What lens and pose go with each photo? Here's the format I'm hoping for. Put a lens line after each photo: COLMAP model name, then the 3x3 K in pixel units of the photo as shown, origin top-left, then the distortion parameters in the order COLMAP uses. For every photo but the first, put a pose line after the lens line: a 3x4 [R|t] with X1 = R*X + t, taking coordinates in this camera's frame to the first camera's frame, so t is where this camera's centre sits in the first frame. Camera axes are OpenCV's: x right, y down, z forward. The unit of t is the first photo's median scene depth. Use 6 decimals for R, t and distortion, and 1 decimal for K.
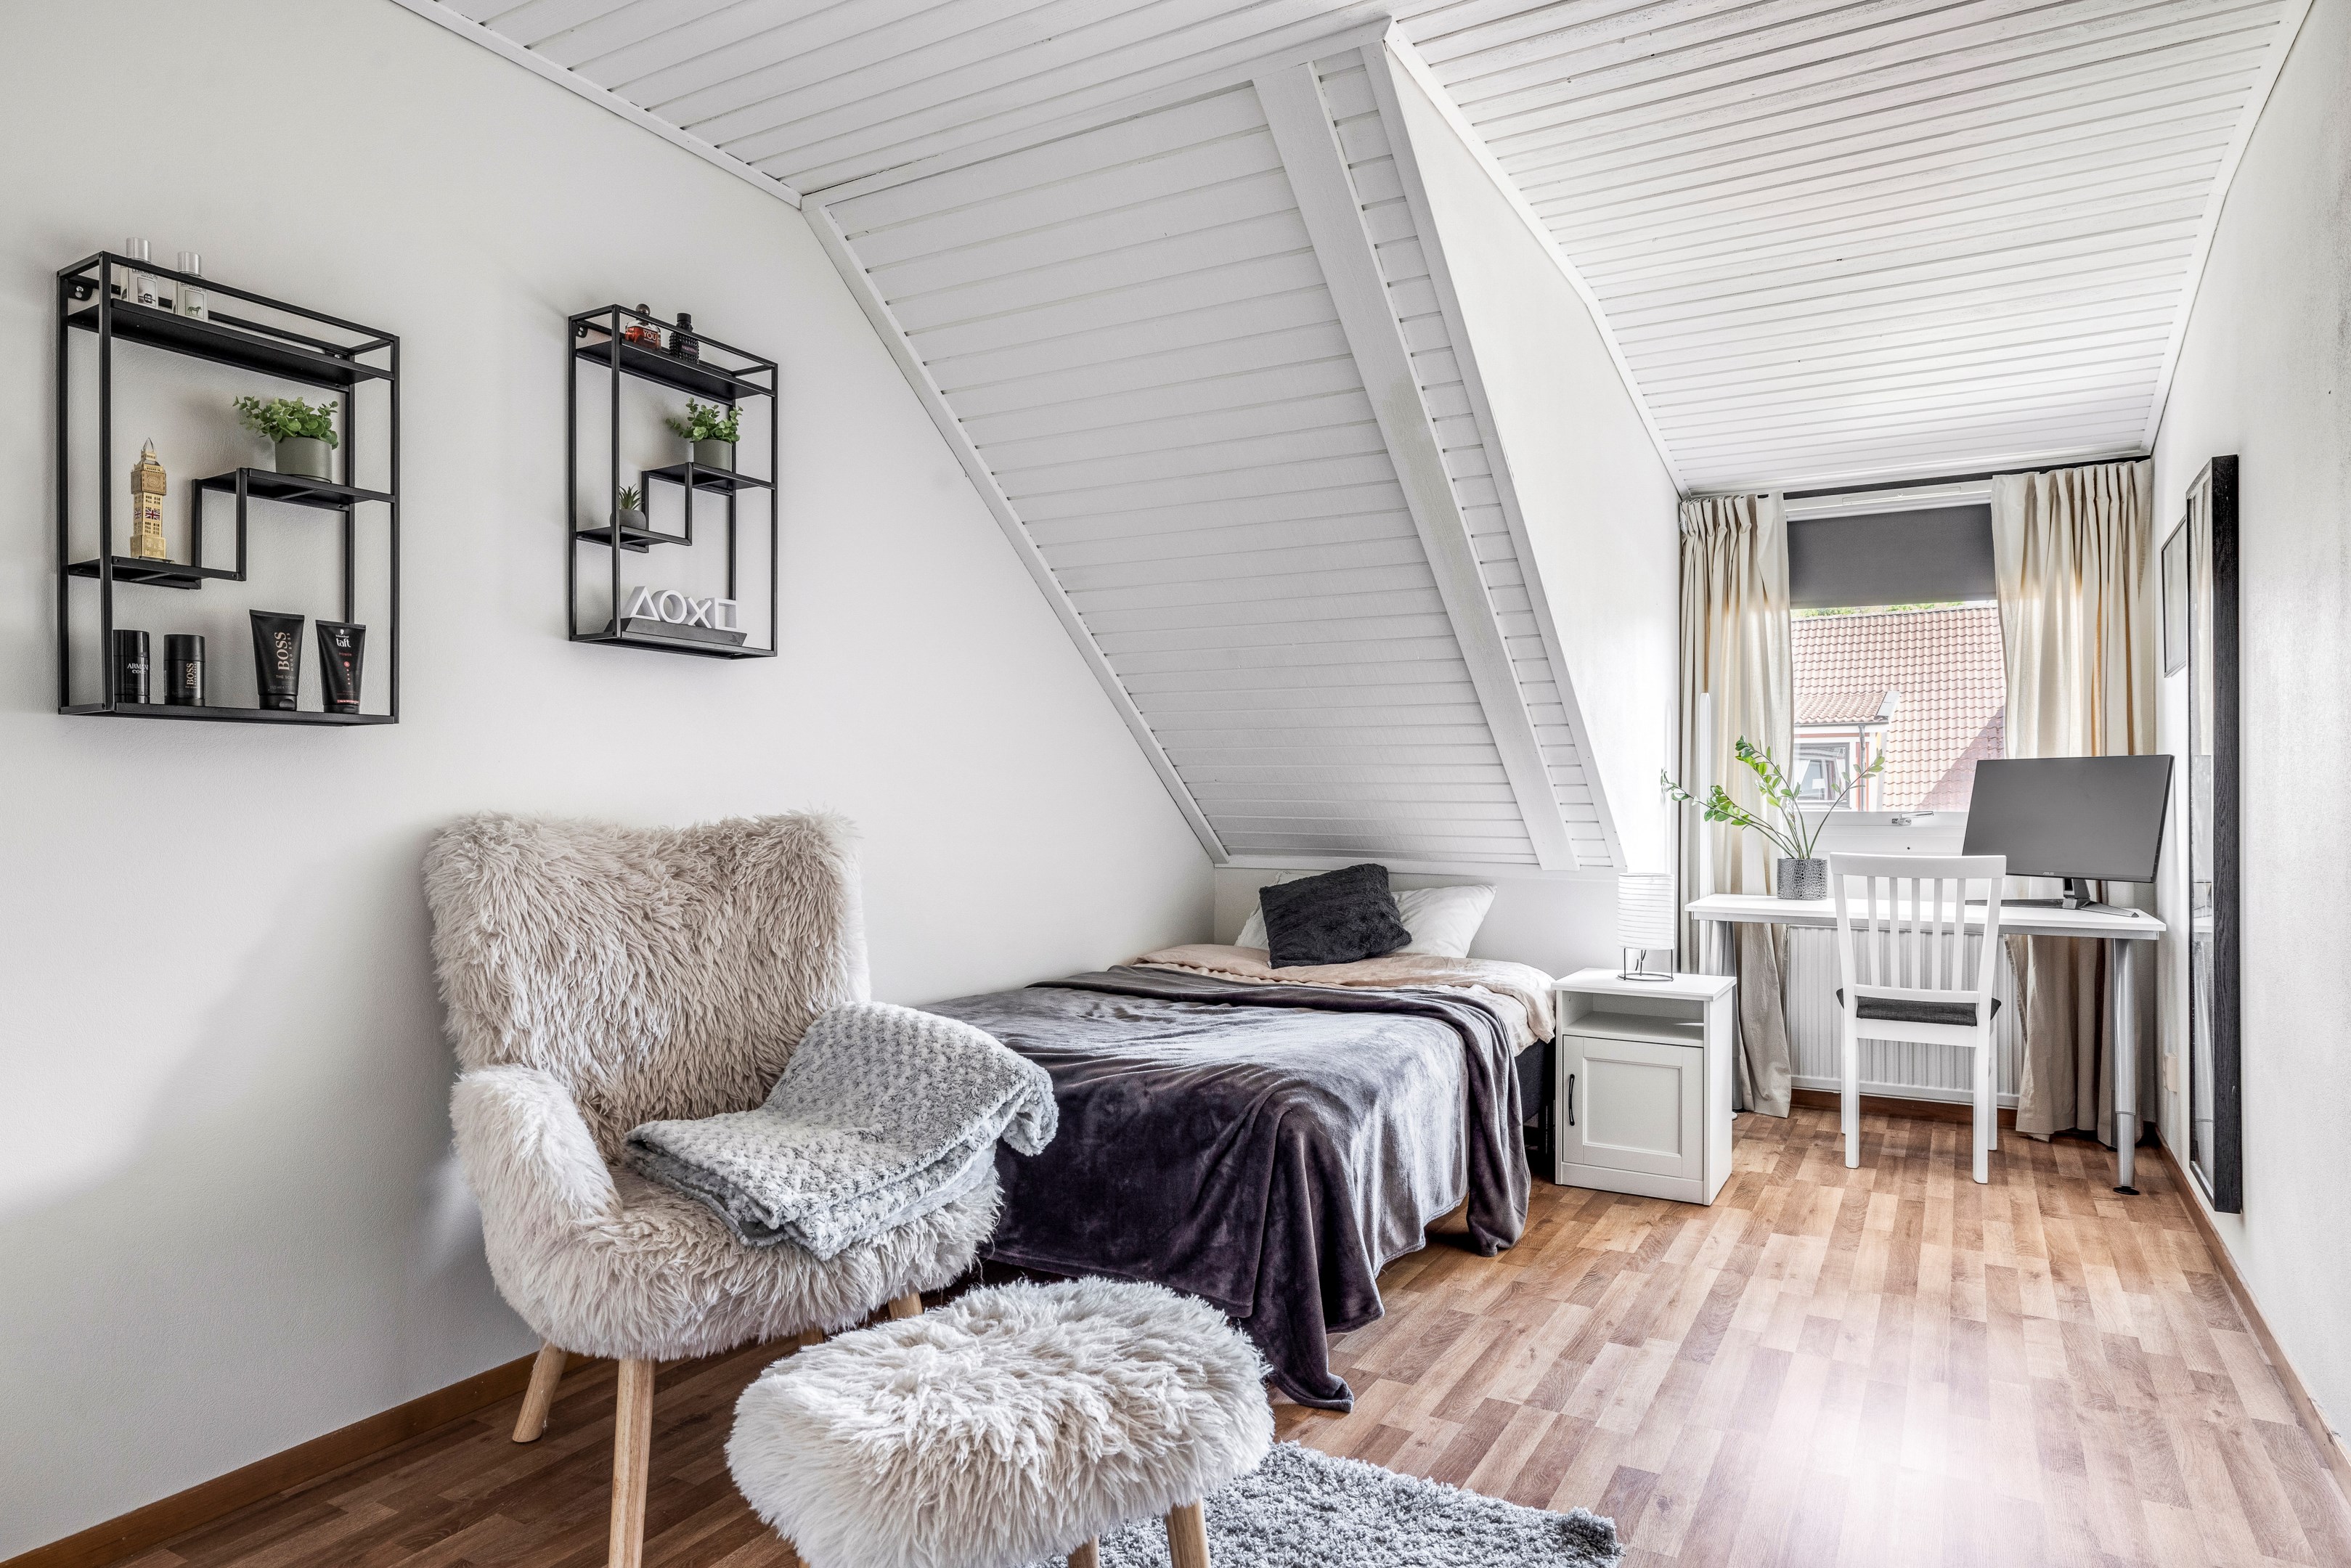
lens RADIAL K [[1372.8, 0, 1187.3], [0, 1372.8, 787.6], [0, 0, 1]] dist [0.002074, 0.000656]
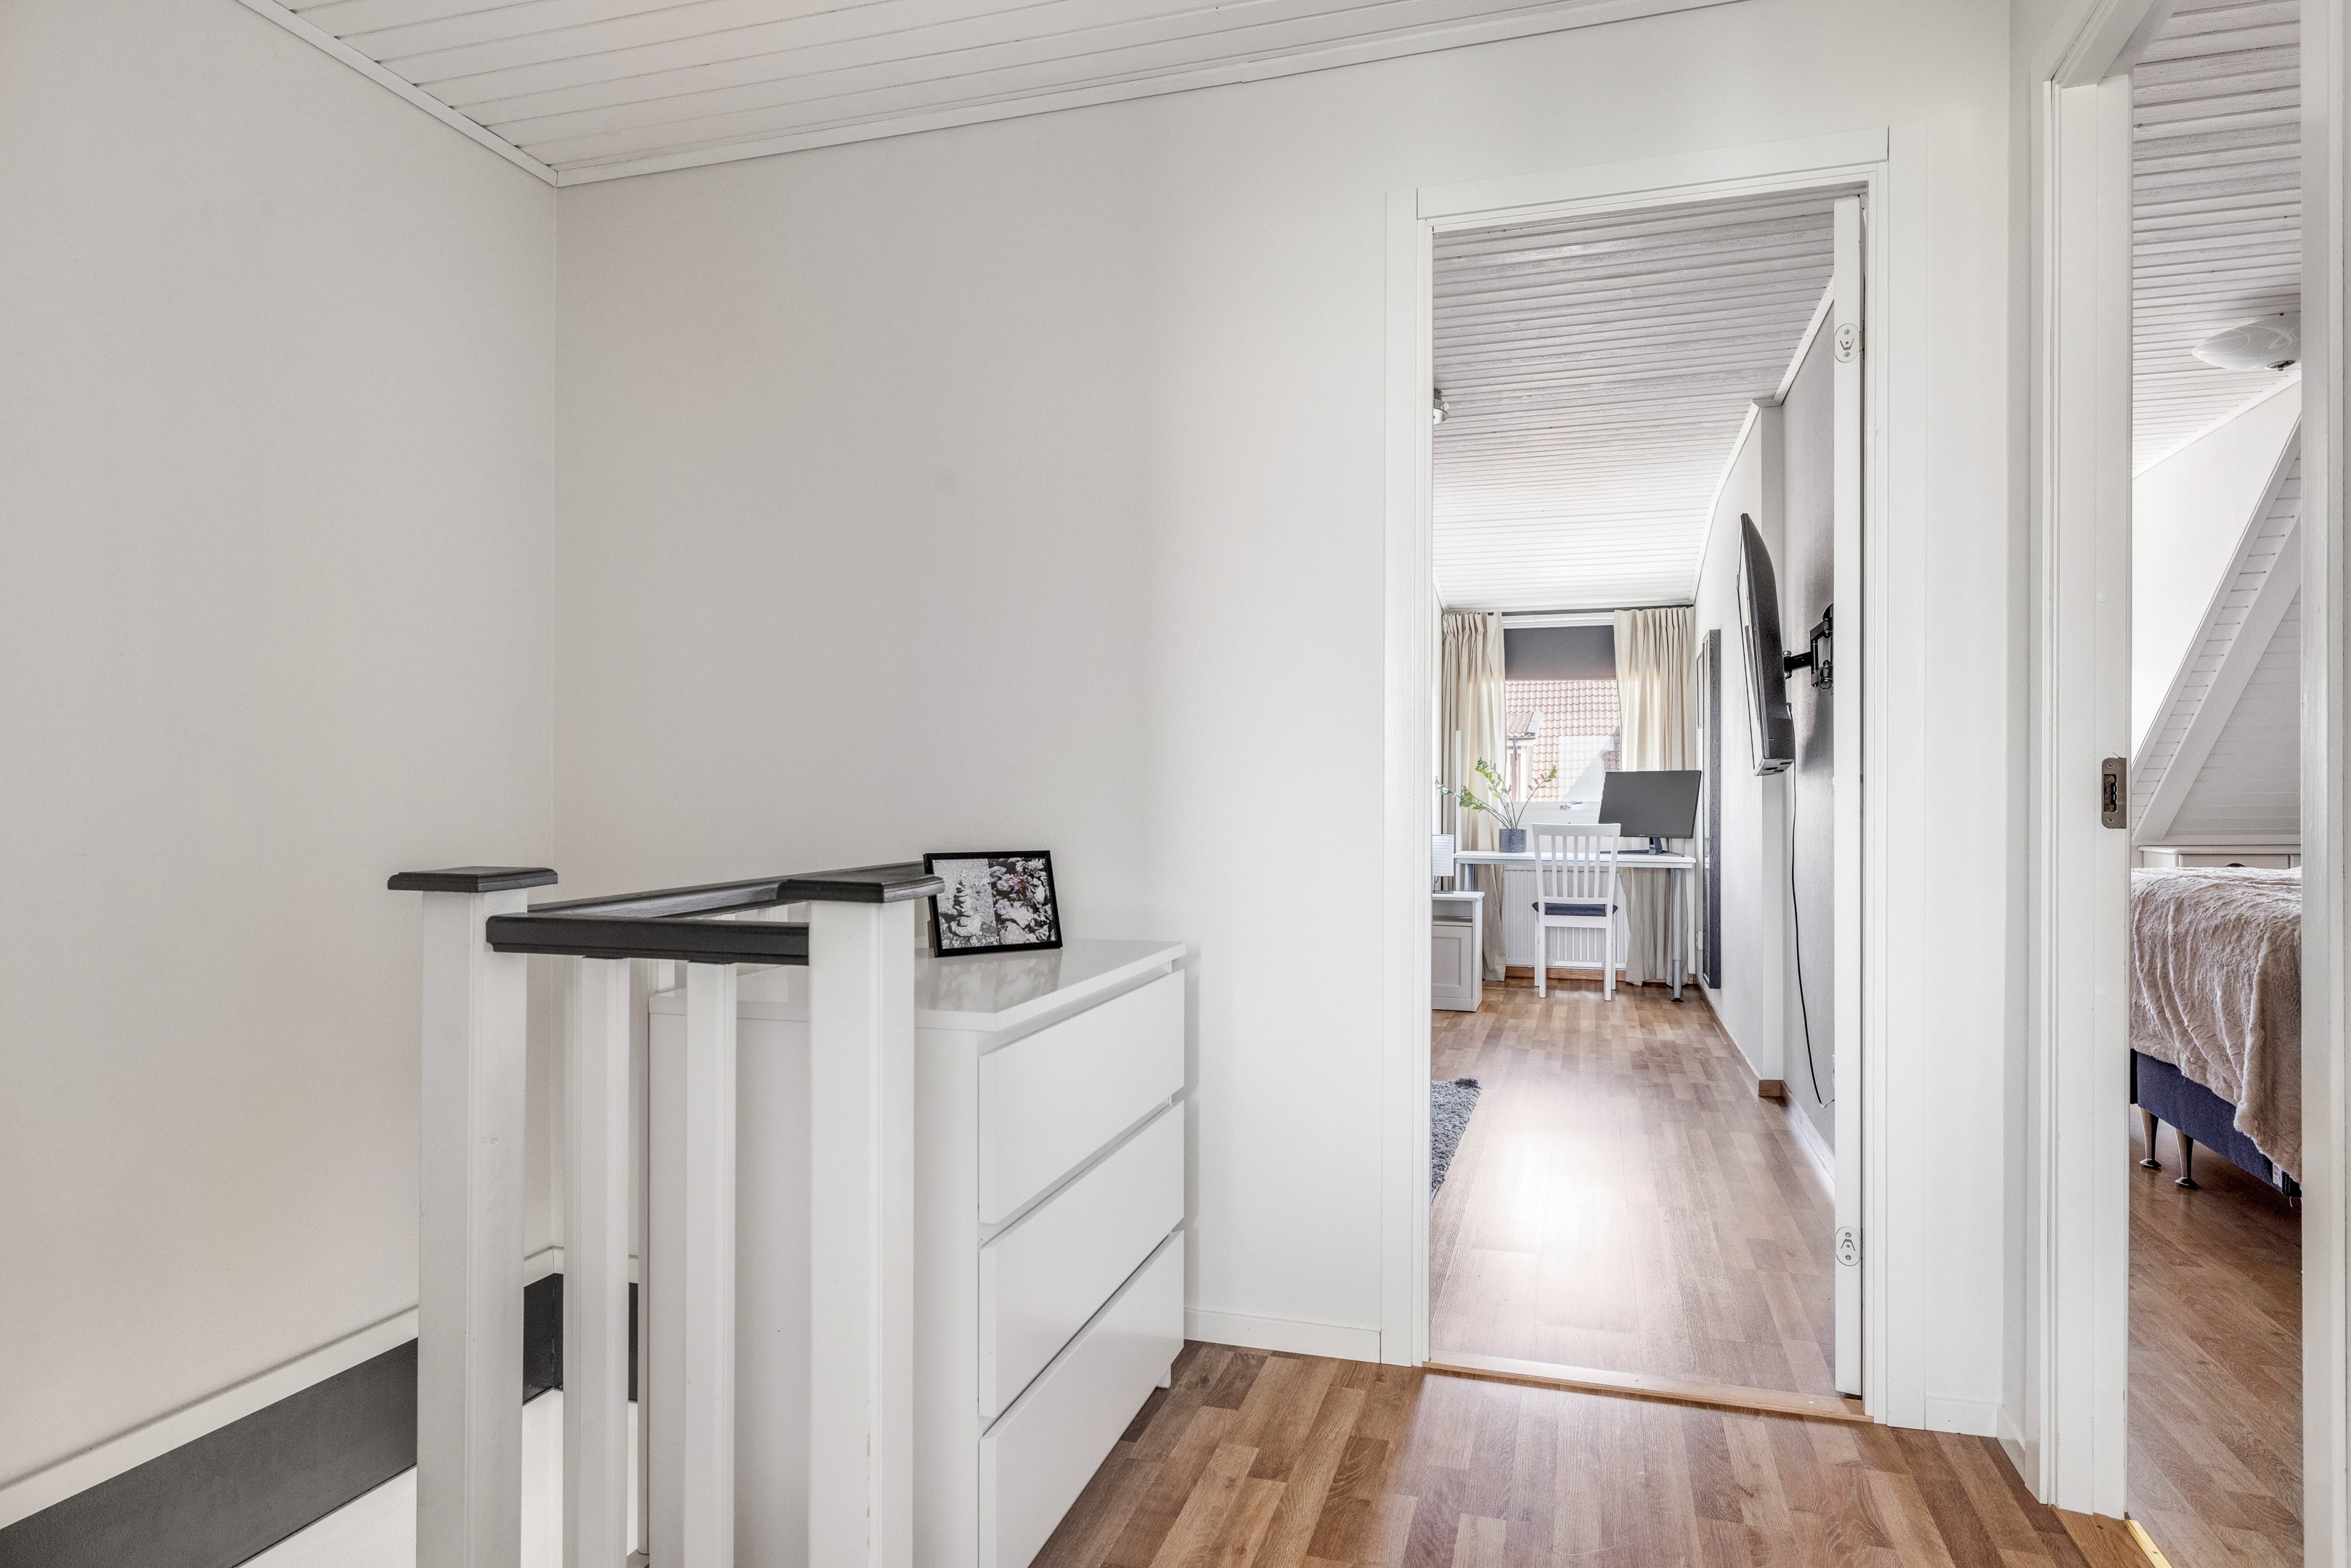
lens RADIAL K [[1372.8, 0, 1166.8], [0, 1372.8, 781.8], [0, 0, 1]] dist [0.002074, 0.000656]
pose [[0.977502, 0.002919, 0.210904, -0.348597], [-0.002880, 0.999996, -0.000496, -0.004993], [-0.210904, -0.000123, 0.977507, -0.604794]]
